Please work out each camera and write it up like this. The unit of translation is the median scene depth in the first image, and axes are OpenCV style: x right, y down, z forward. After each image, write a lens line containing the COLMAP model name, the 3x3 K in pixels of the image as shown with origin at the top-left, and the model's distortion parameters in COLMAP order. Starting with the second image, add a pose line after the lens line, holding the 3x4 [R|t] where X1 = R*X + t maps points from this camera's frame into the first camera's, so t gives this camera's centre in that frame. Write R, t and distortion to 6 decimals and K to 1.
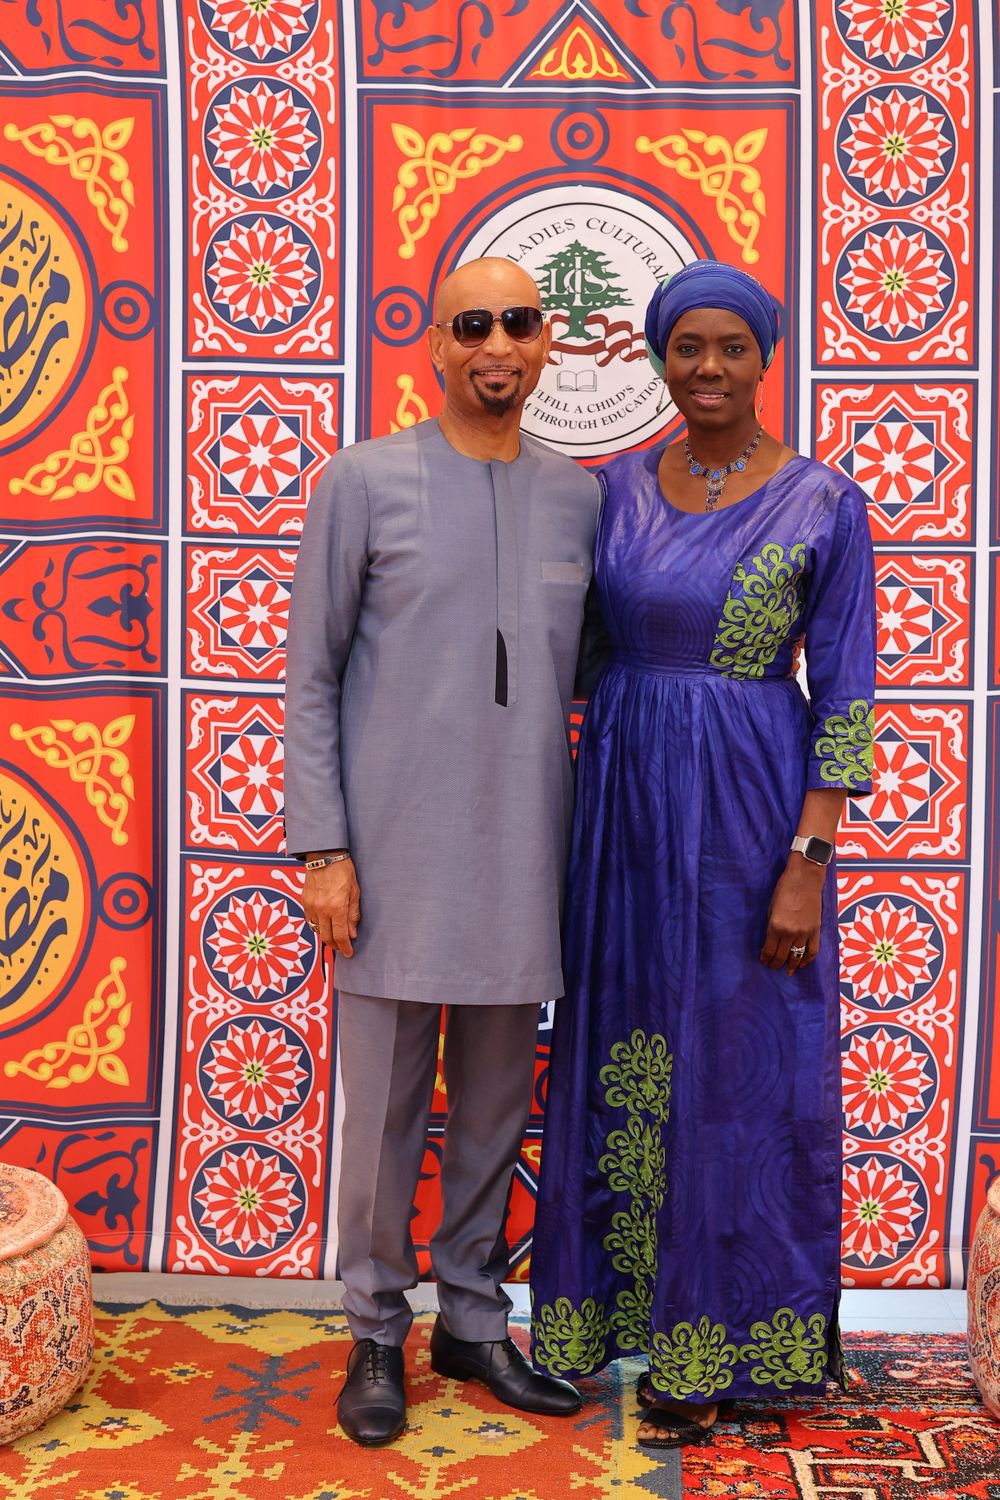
lens RADIAL K [[2185.9, 0, 500.0], [0, 2185.9, 750.0], [0, 0, 1]] dist [-0.127780, 0.502564]
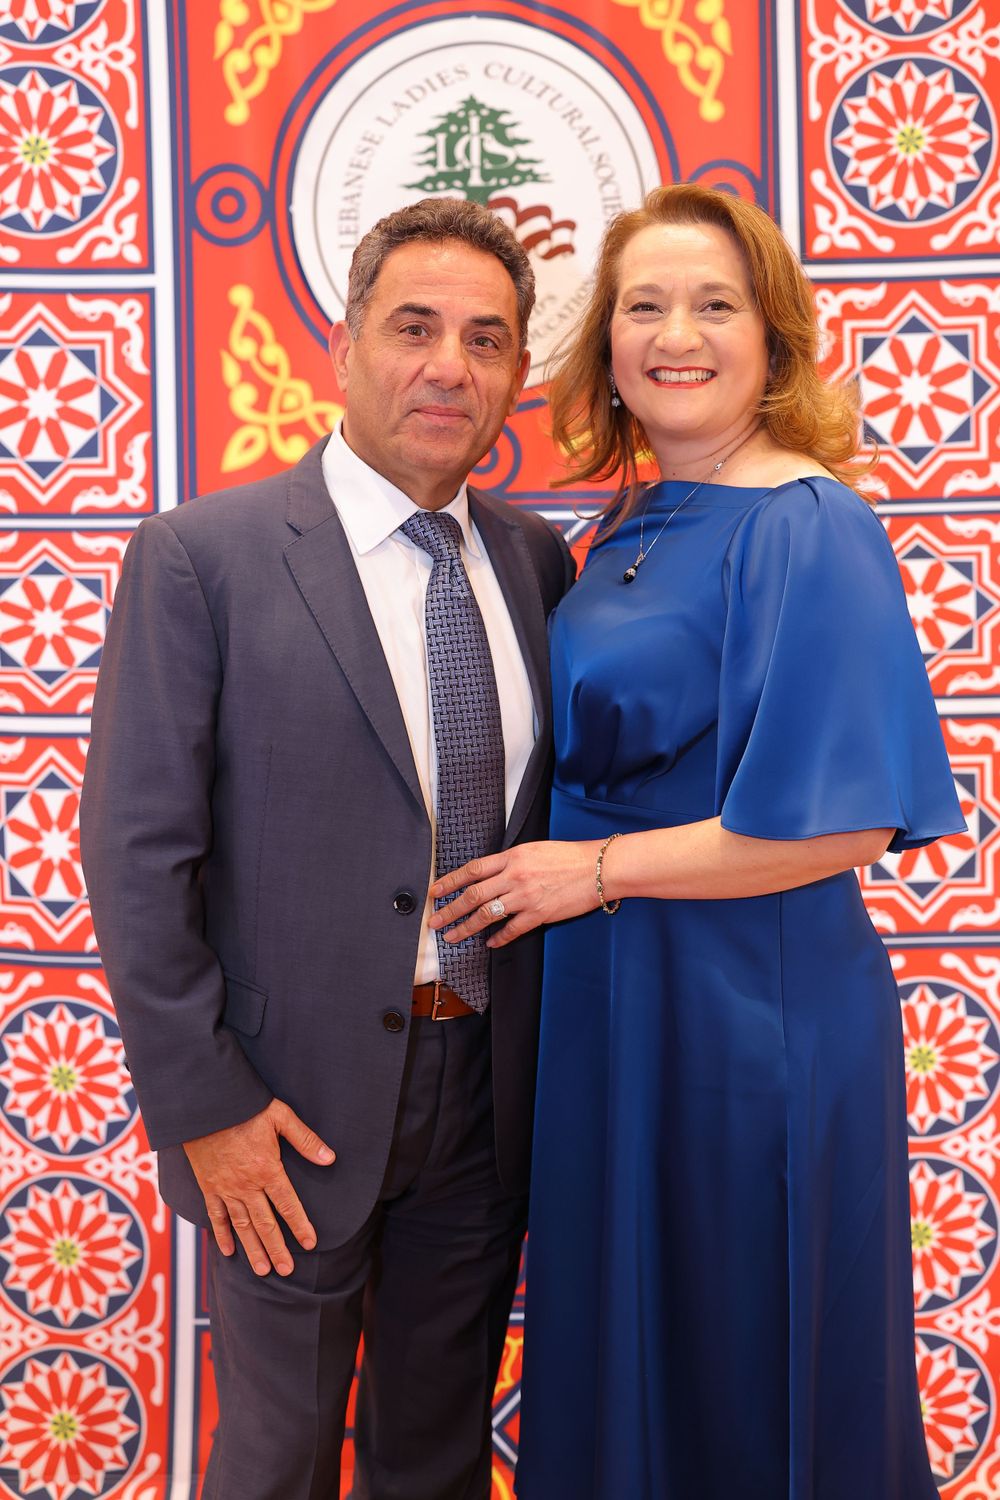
lens RADIAL K [[2185.9, 0, 500.0], [0, 2185.9, 750.0], [0, 0, 1]] dist [-0.127780, 0.502564]
pose [[0.999126, -0.030926, 0.028121, 0.017545], [0.031024, 0.999514, -0.003070, -0.013538], [-0.028012, 0.003940, 0.999600, 0.277658]]
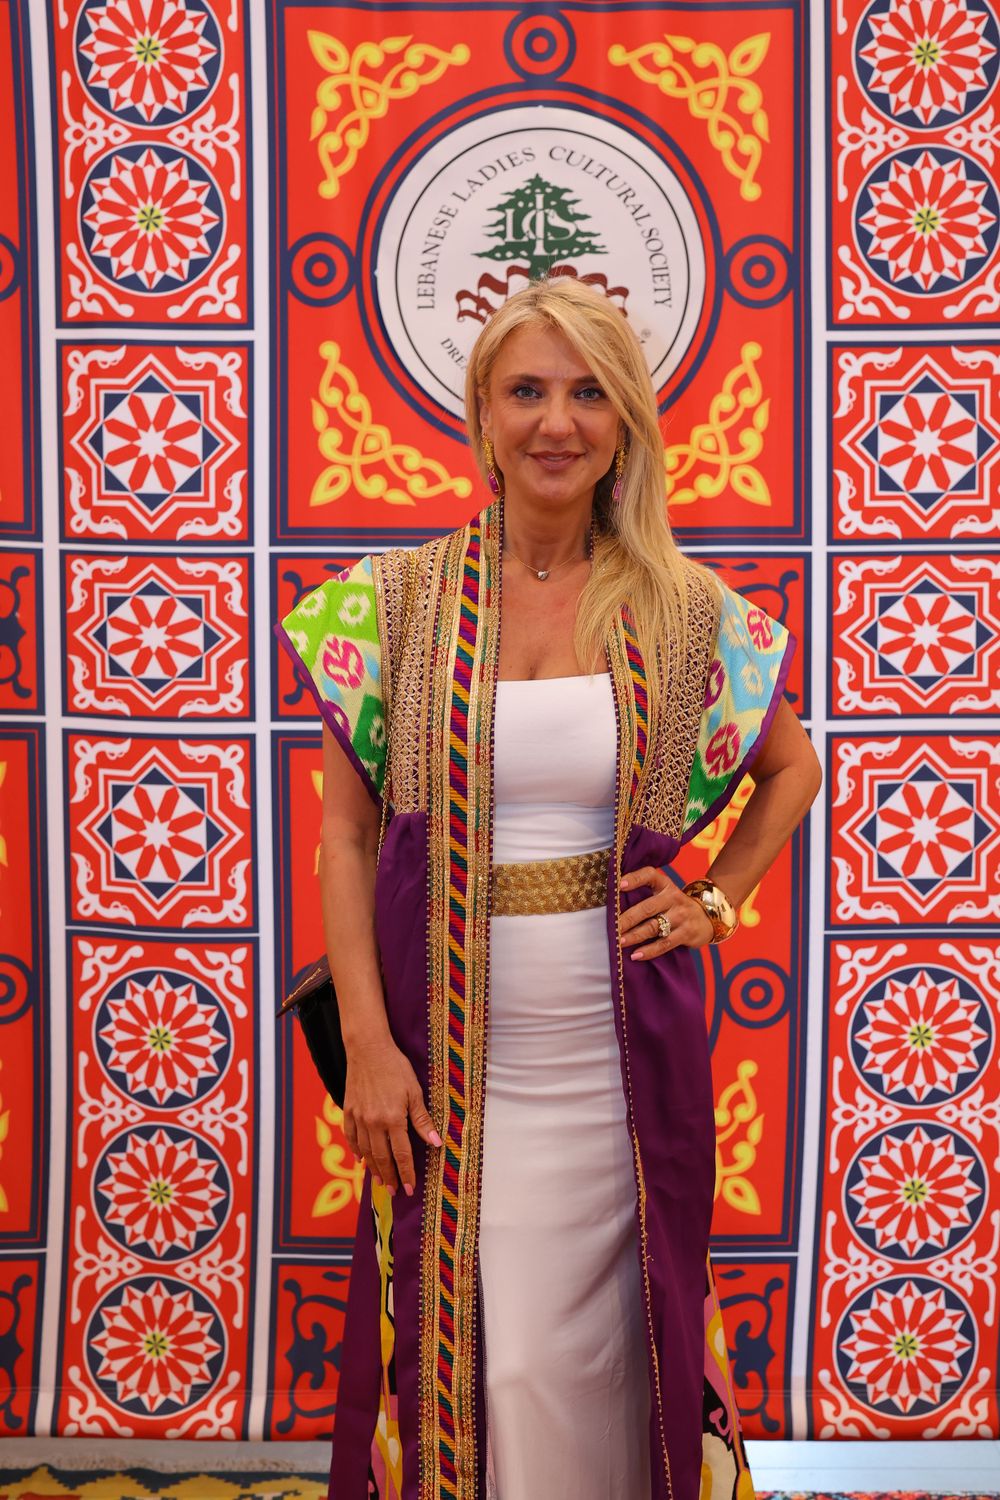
lens RADIAL K [[2185.9, 0, 500.0], [0, 2185.9, 750.0], [0, 0, 1]] dist [-0.127780, 0.502564]
pose [[0.999688, -0.014351, 0.020465, 0.001453], [0.014021, 0.999771, 0.016187, -0.031900], [-0.020693, -0.015895, 0.999660, 0.182793]]
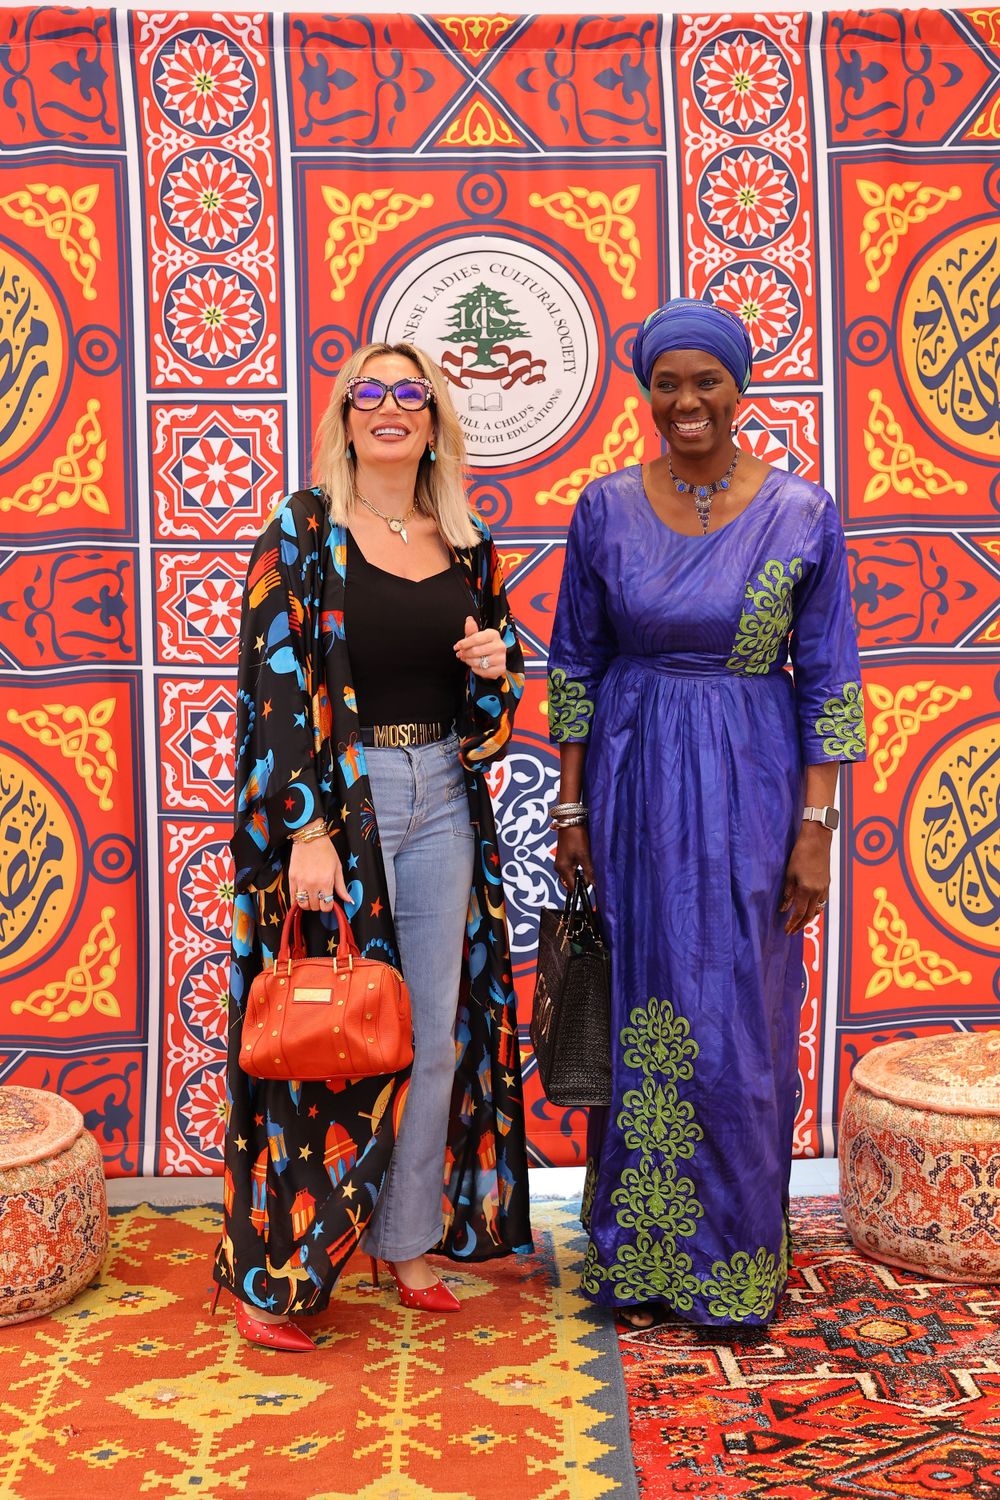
lens RADIAL K [[2185.9, 0, 500.0], [0, 2185.9, 750.0], [0, 0, 1]] dist [-0.127780, 0.502564]
pose [[0.996790, -0.034842, 0.072076, -0.048500], [0.033858, 0.999316, 0.014840, 0.001322], [-0.072544, -0.012352, 0.997289, -0.177729]]
